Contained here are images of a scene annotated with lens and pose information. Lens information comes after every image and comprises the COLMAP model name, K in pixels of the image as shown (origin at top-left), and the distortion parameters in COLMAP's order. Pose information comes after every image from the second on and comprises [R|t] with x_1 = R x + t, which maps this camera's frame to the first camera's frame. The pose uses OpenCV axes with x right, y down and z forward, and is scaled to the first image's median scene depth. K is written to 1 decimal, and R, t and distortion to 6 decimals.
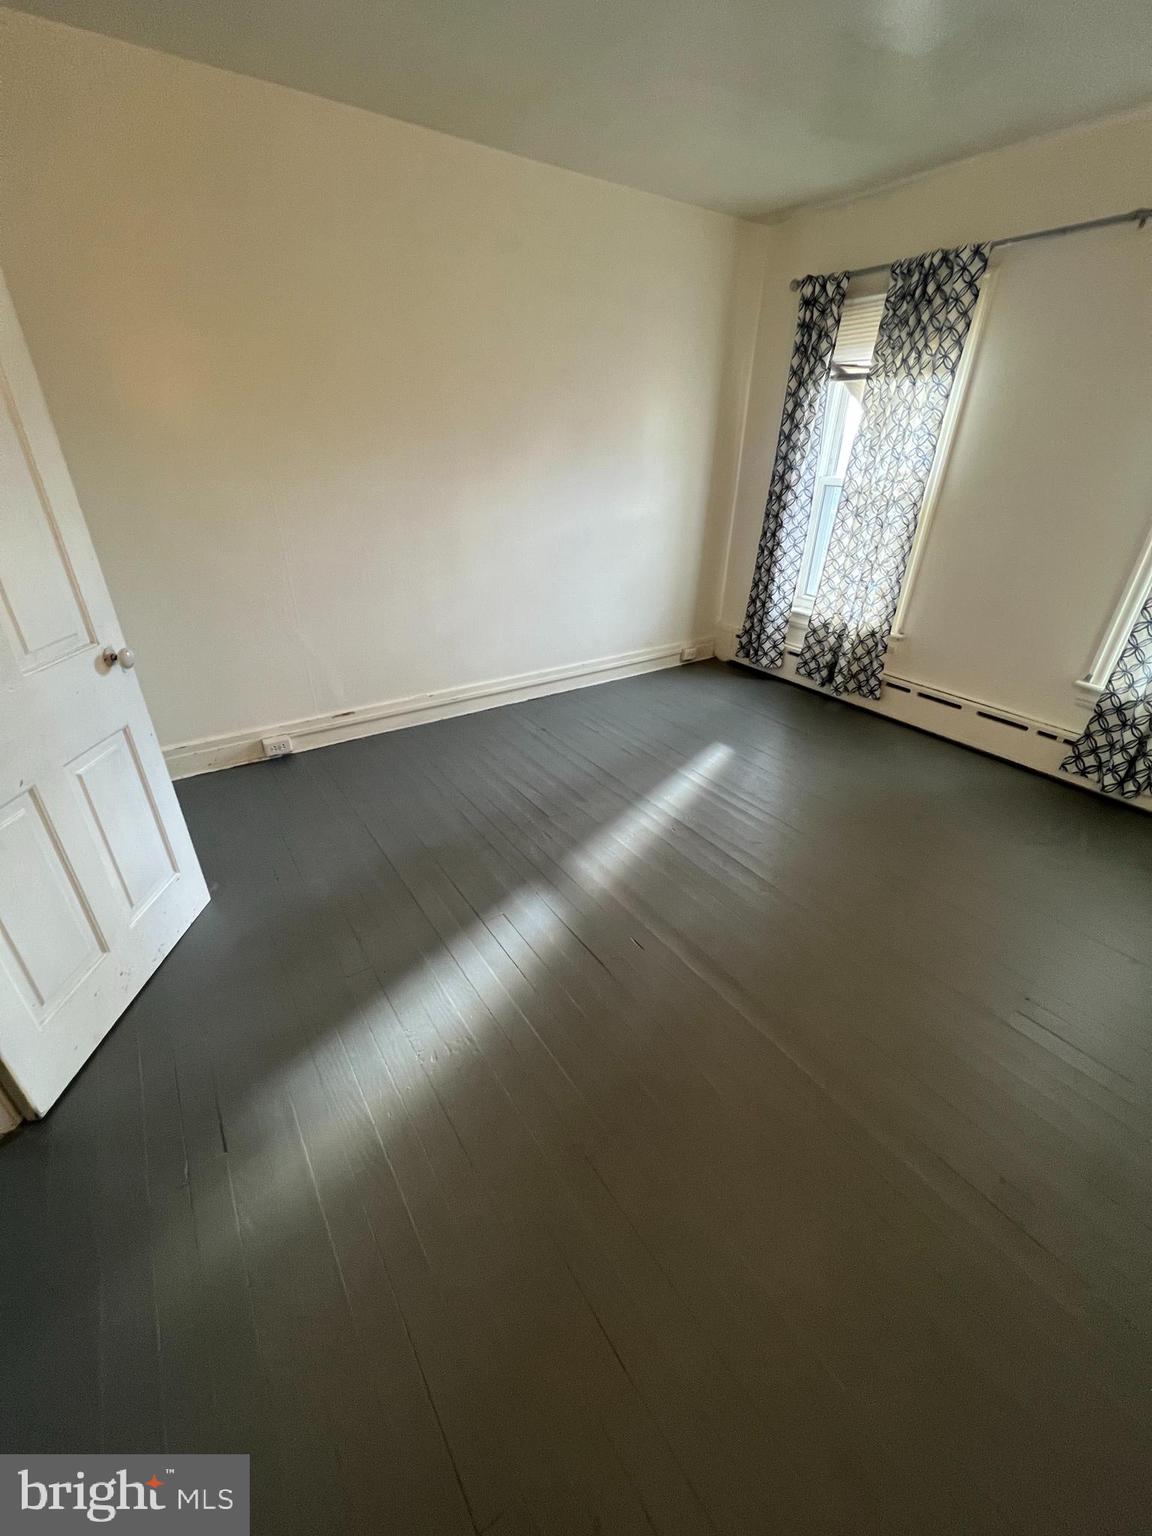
lens RADIAL K [[617.6, 0, 570.7], [0, 617.6, 768.0], [0, 0, 1]] dist [0.000875, -0.000144]
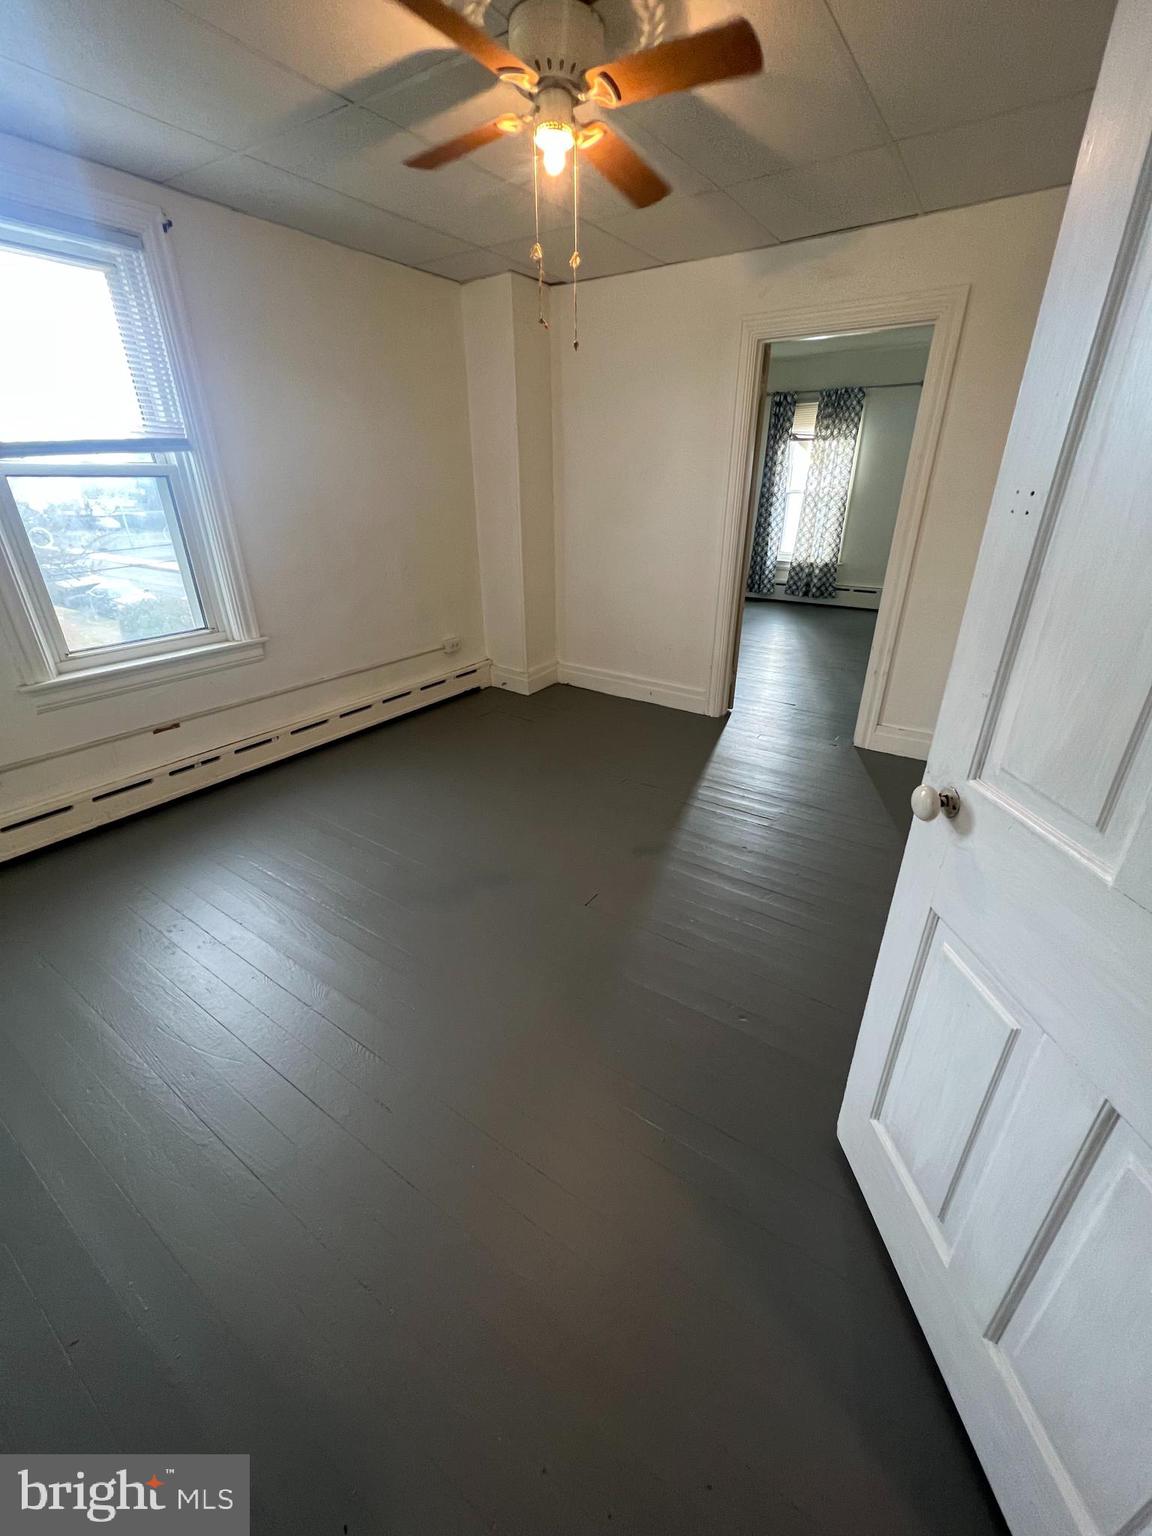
lens RADIAL K [[617.6, 0, 579.9], [0, 617.6, 768.9], [0, 0, 1]] dist [0.000875, -0.000144]
pose [[0.930495, -0.156882, 0.331010, -1.036989], [0.178752, 0.983217, -0.036490, 0.368623], [-0.319730, 0.093123, 0.942921, -0.570992]]
